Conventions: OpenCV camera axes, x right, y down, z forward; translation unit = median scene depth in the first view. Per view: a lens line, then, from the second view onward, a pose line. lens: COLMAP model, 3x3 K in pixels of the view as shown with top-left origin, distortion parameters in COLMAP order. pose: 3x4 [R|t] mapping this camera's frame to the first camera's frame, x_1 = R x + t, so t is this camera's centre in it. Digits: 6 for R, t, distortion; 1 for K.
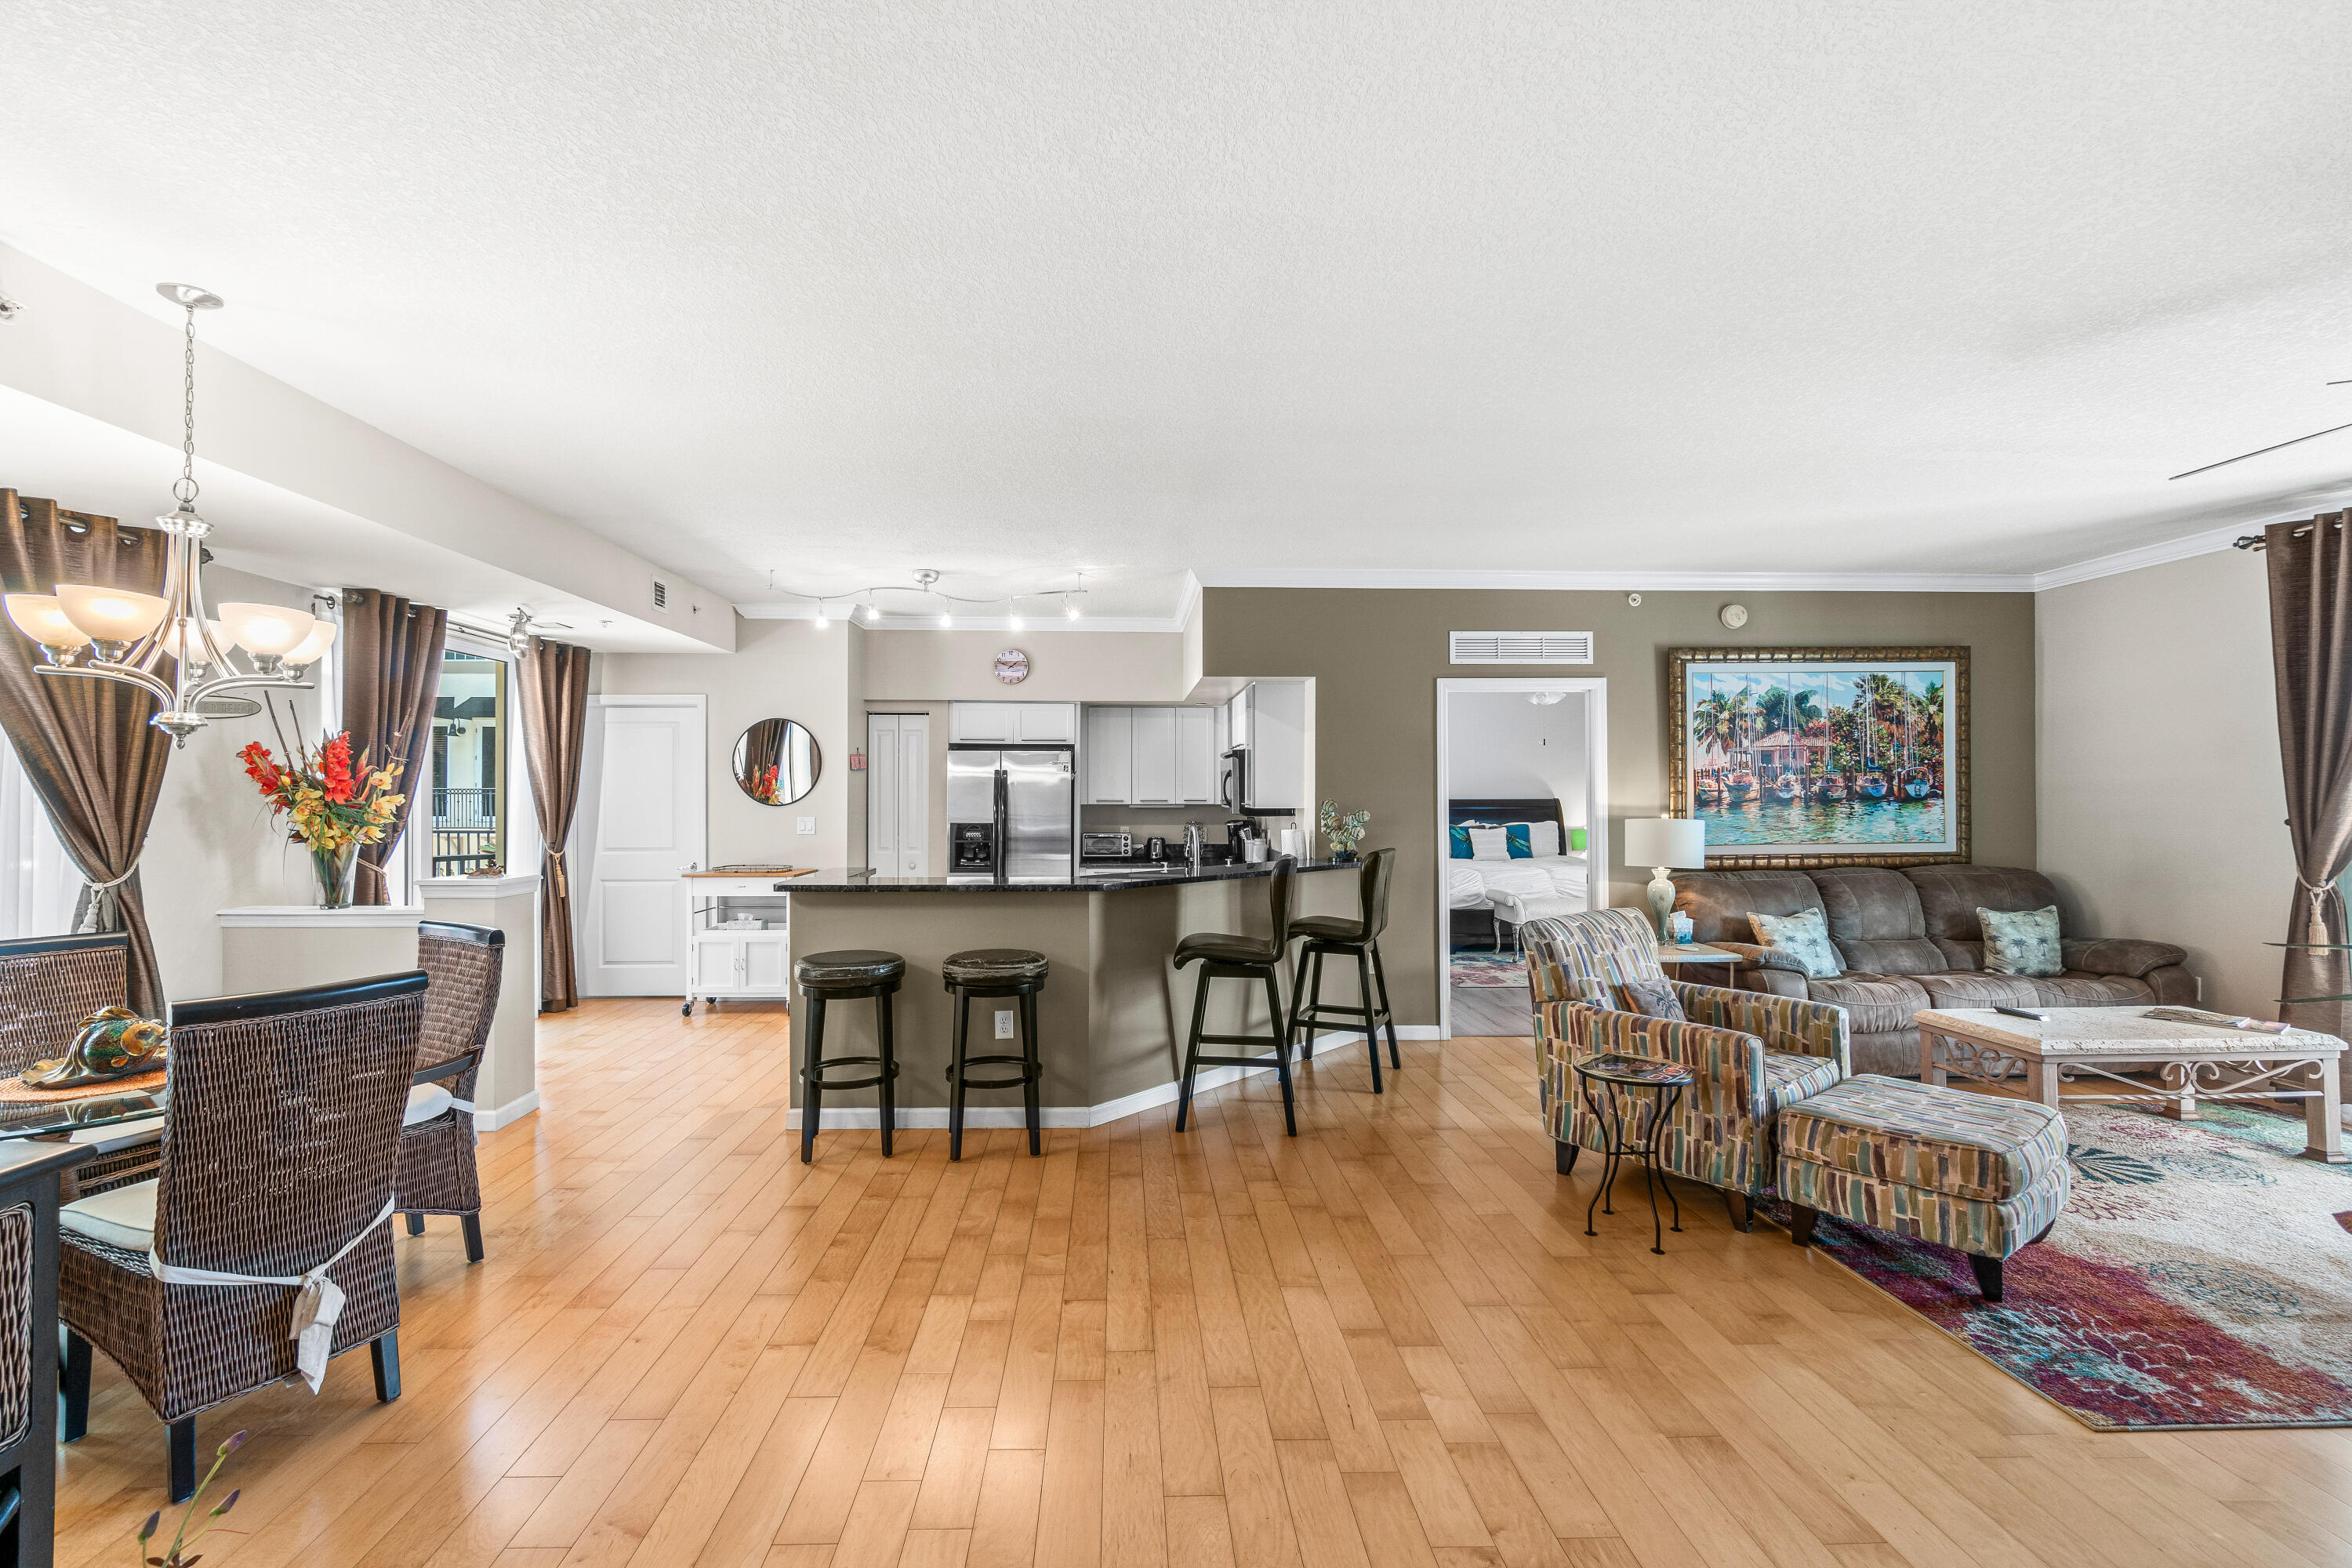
lens RADIAL K [[1017.1, 0, 1147.6], [0, 1017.1, 789.5], [0, 0, 1]] dist [0.001048, 0.000056]
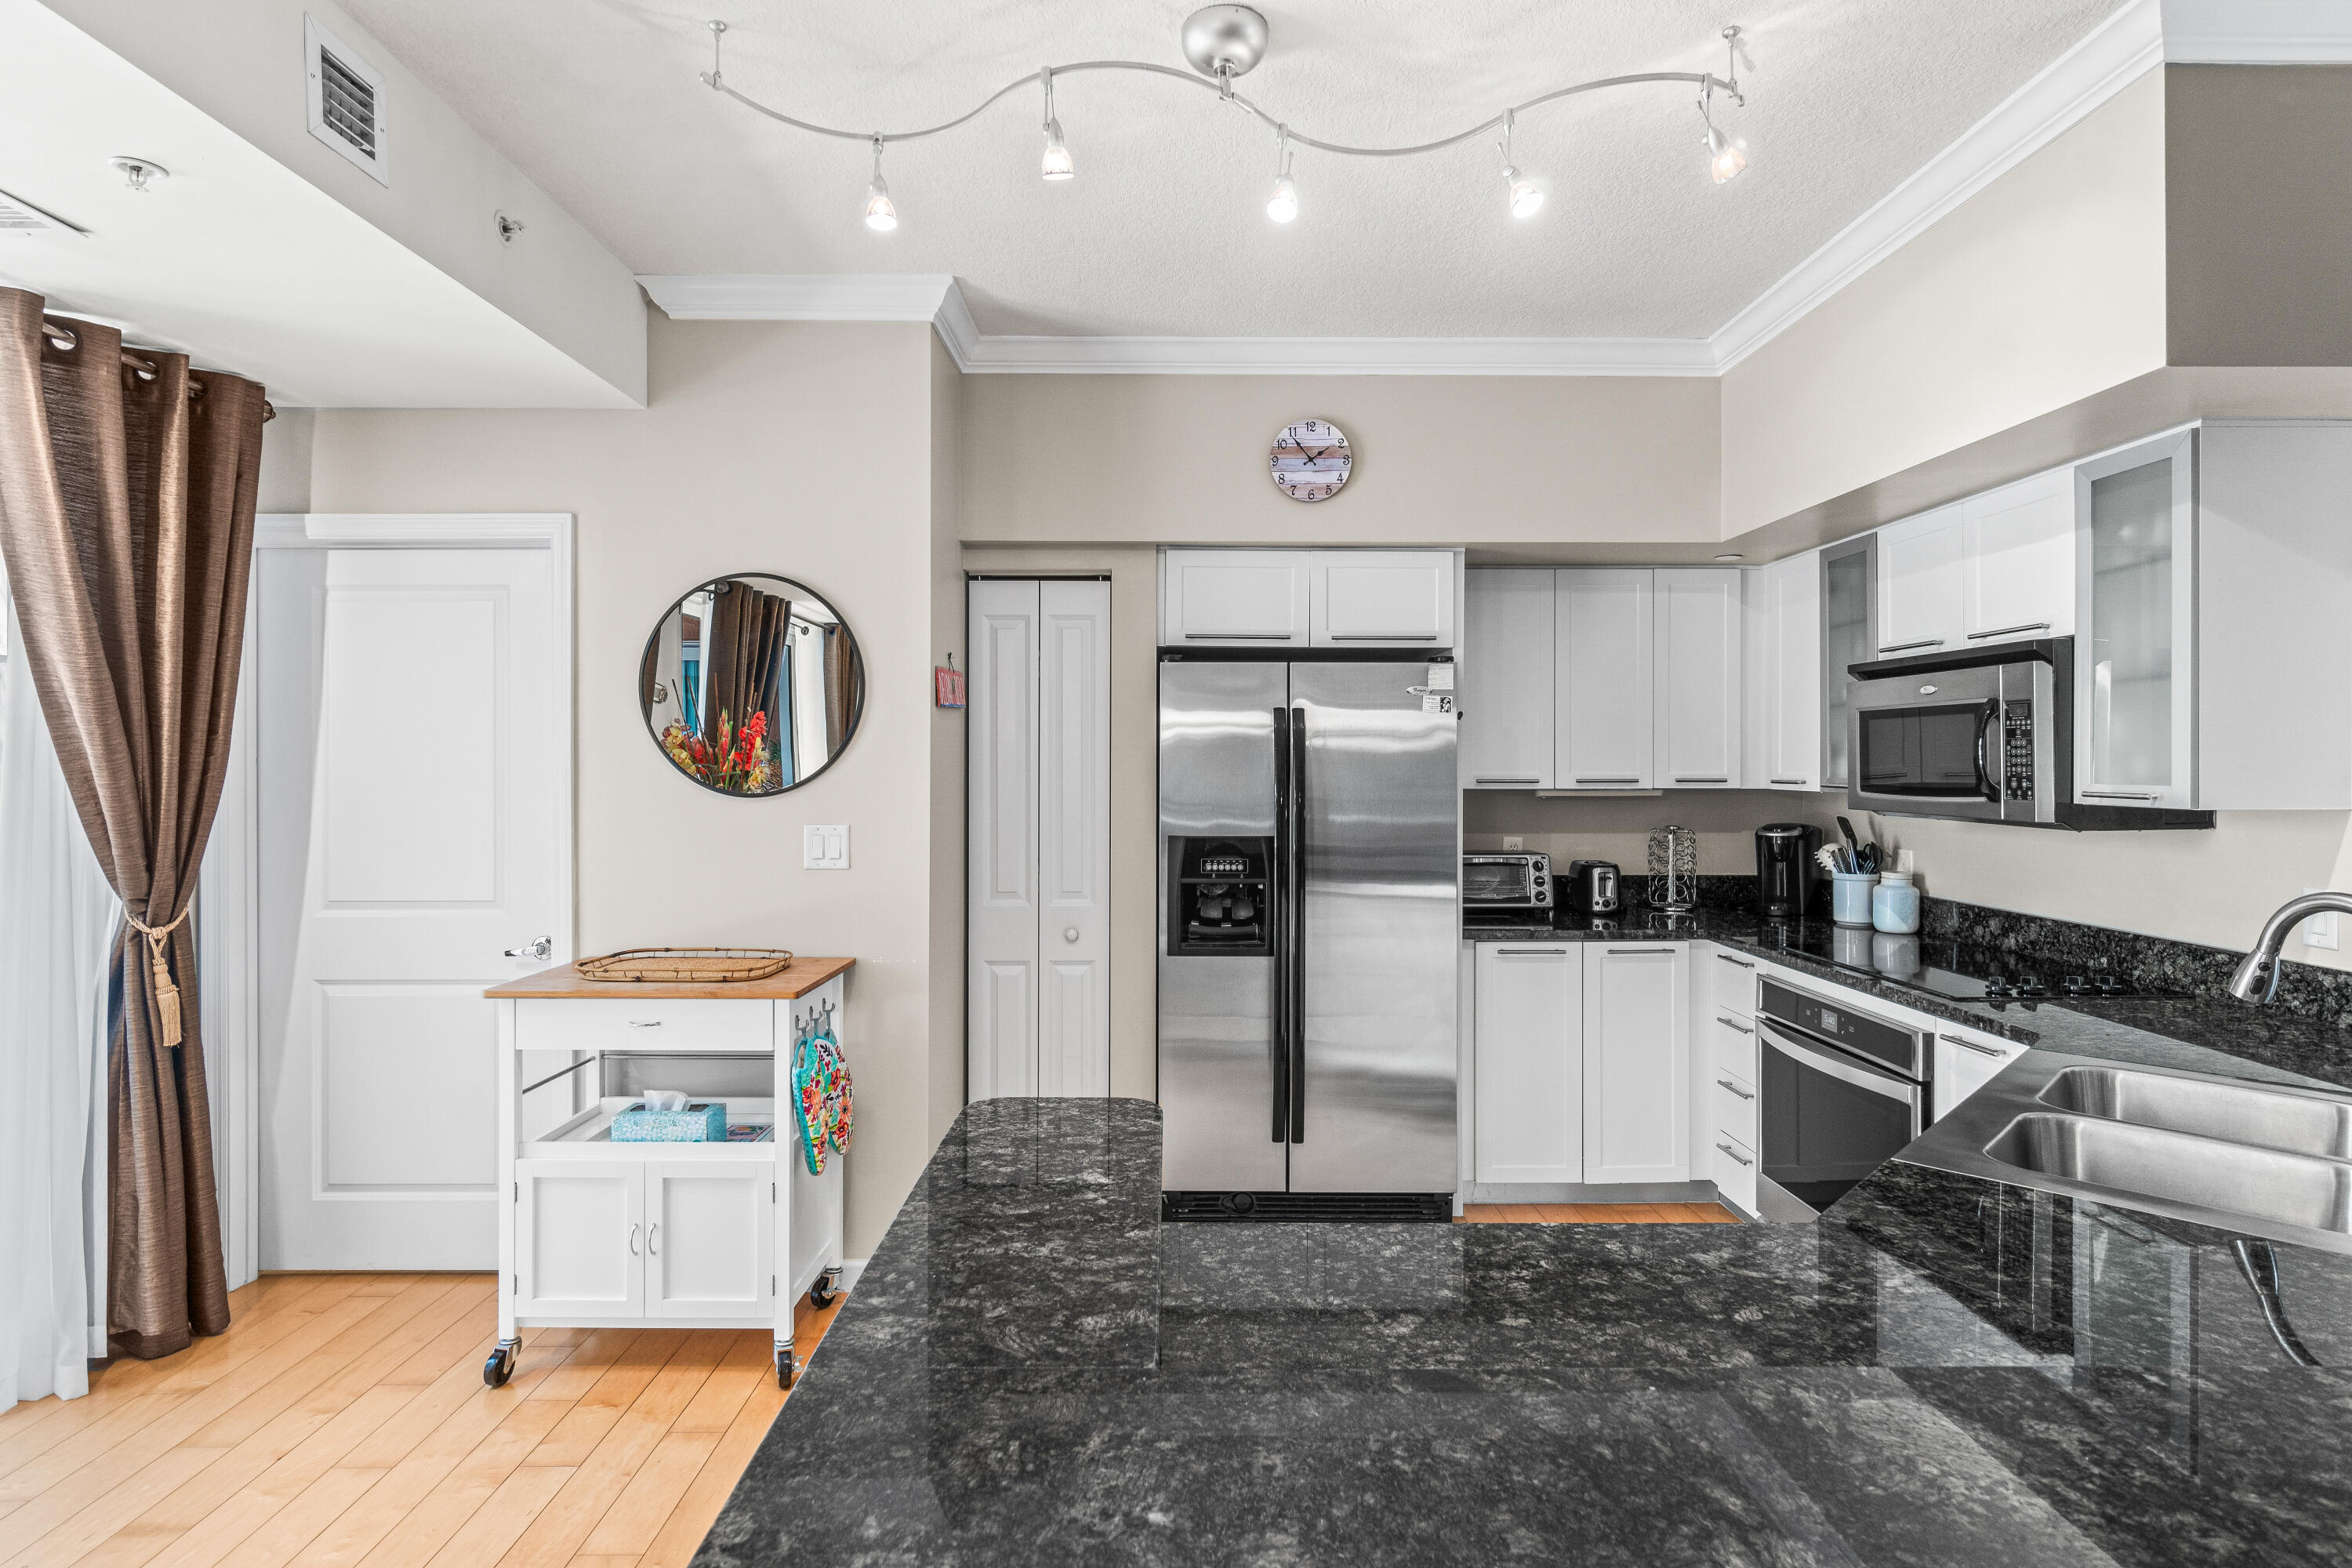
lens RADIAL K [[1196.6, 0, 1179.4], [0, 1196.6, 761.8], [0, 0, 1]] dist [-0.003610, -0.000543]
pose [[0.999598, -0.000886, -0.028349, -0.218267], [0.000923, 0.999999, 0.001289, 0.002720], [0.028348, -0.001315, 0.999597, 0.636514]]
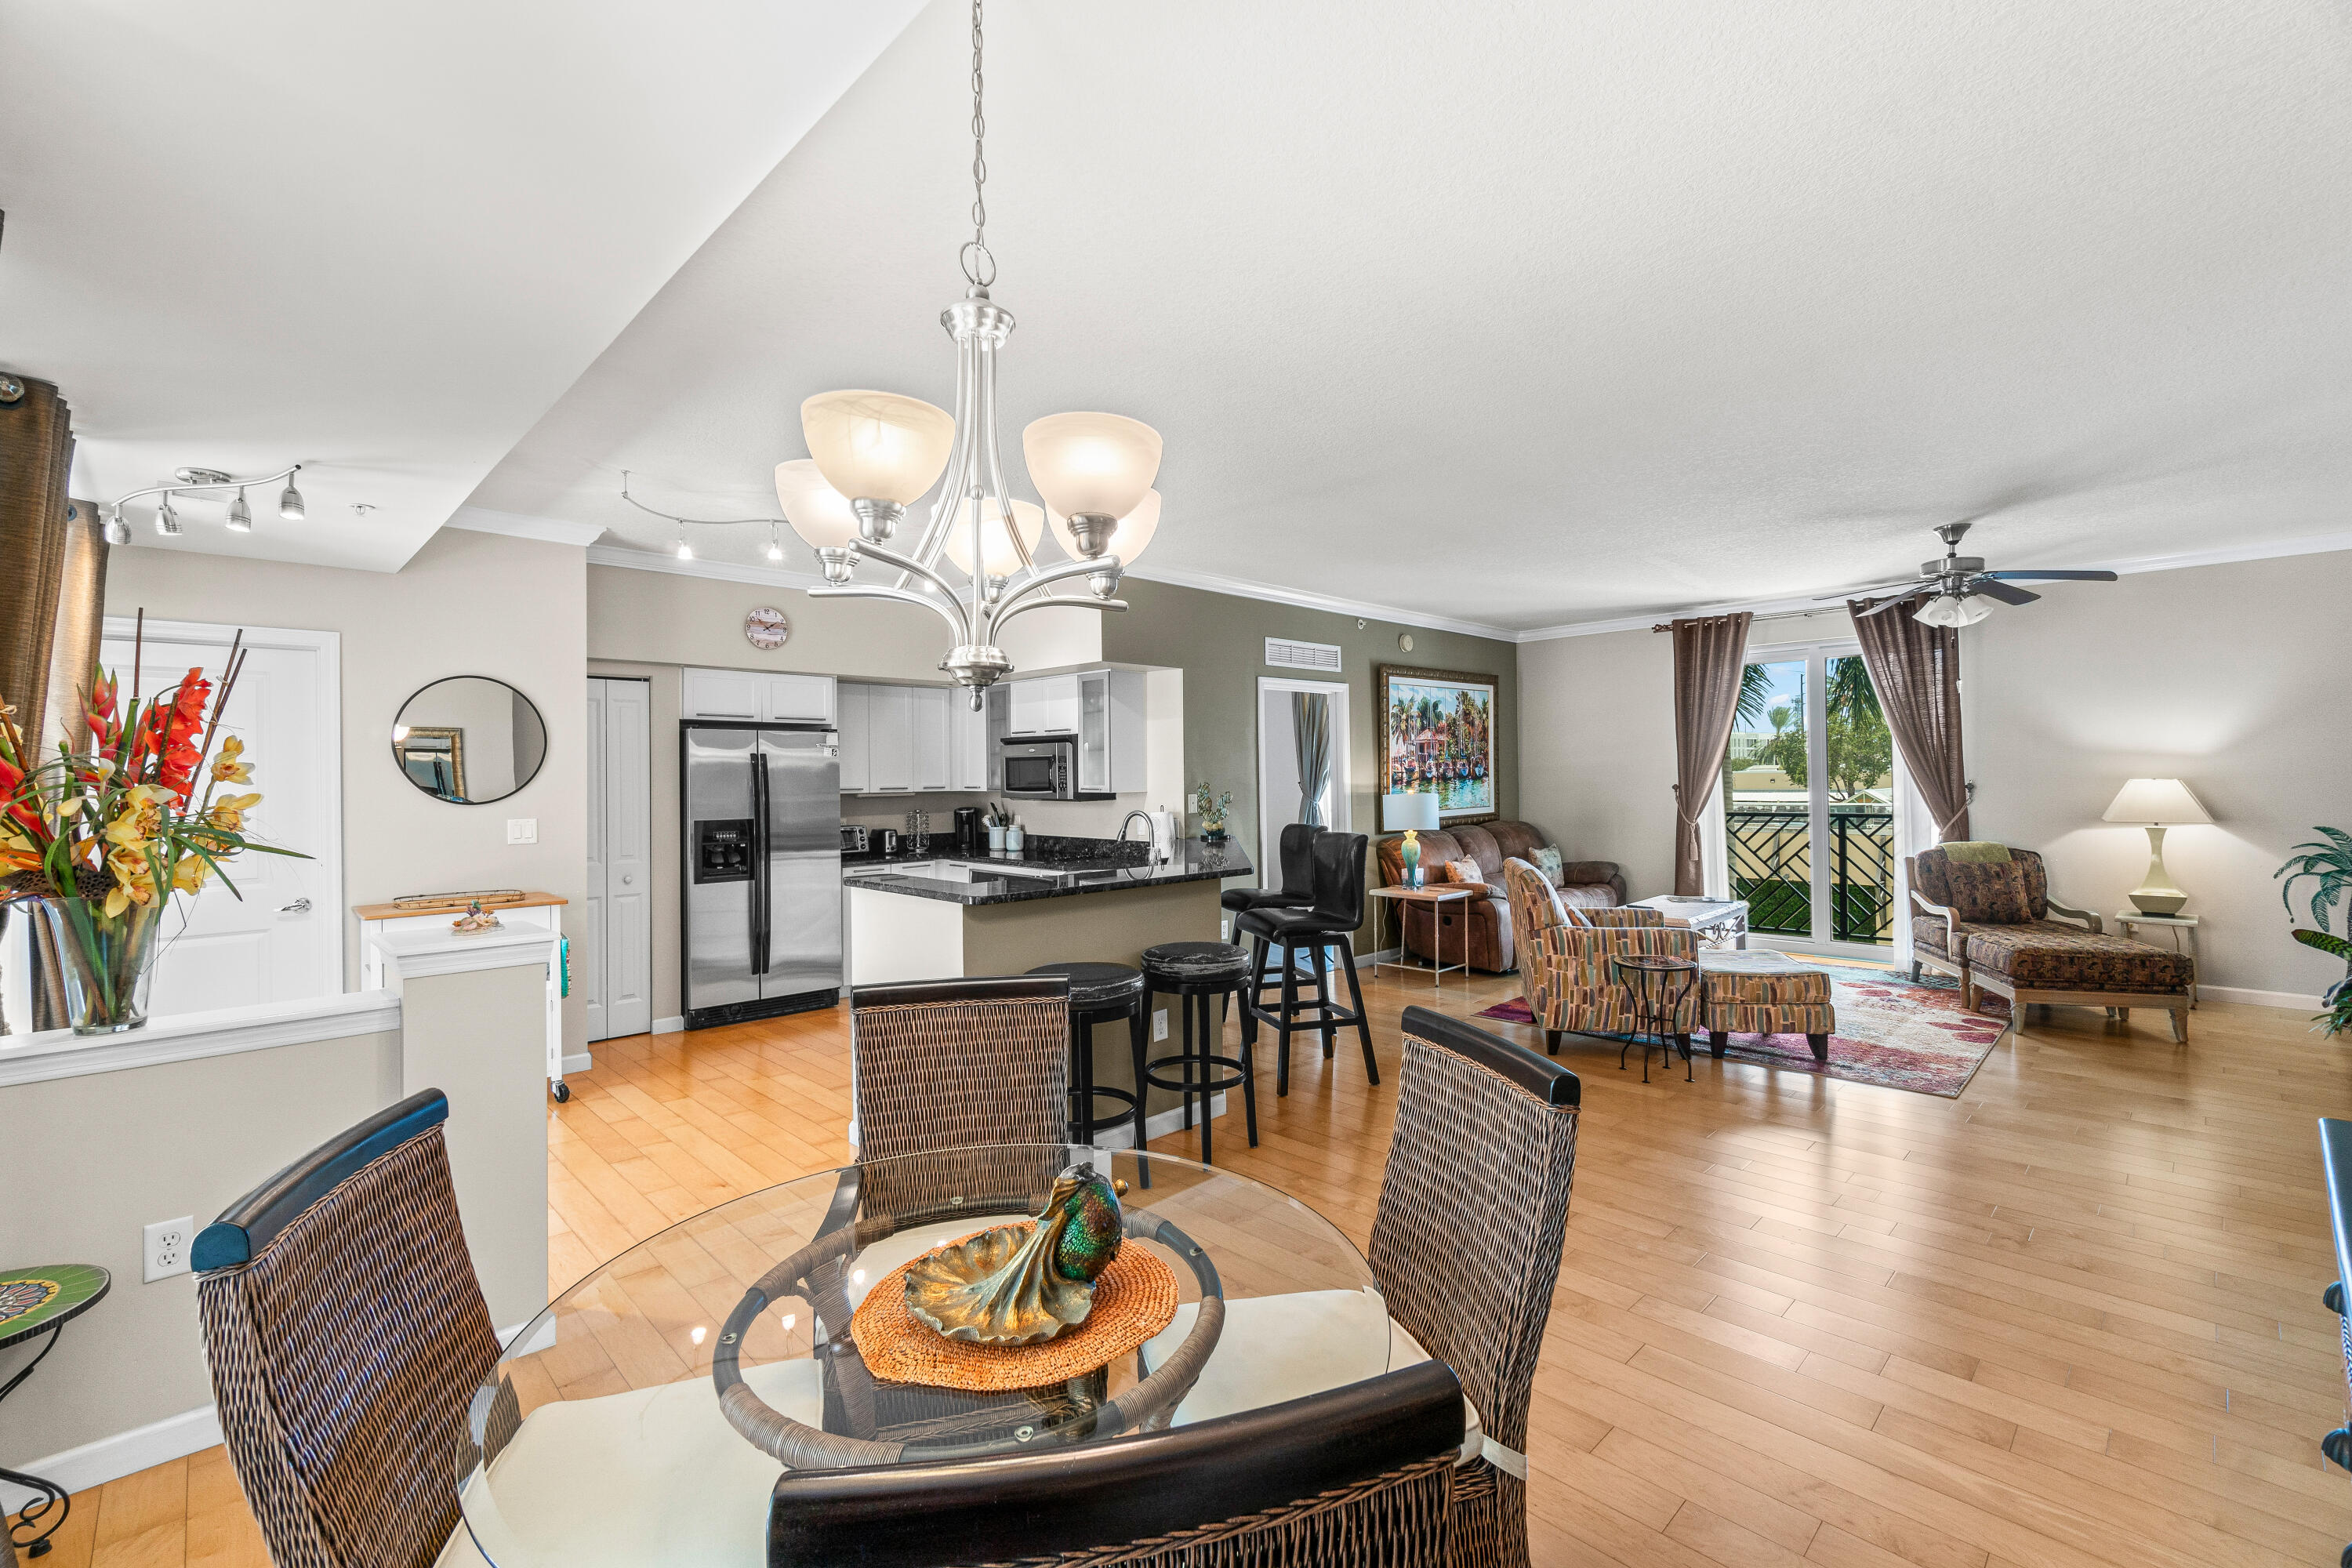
lens RADIAL K [[1002.1, 0, 1176.0], [0, 1002.1, 784.0], [0, 0, 1]] dist [0.000919, 0.000042]
pose [[0.740386, -0.014359, 0.672029, -0.545584], [0.008358, 0.999891, 0.012157, -0.002131], [-0.672130, -0.003384, 0.740425, 0.220298]]
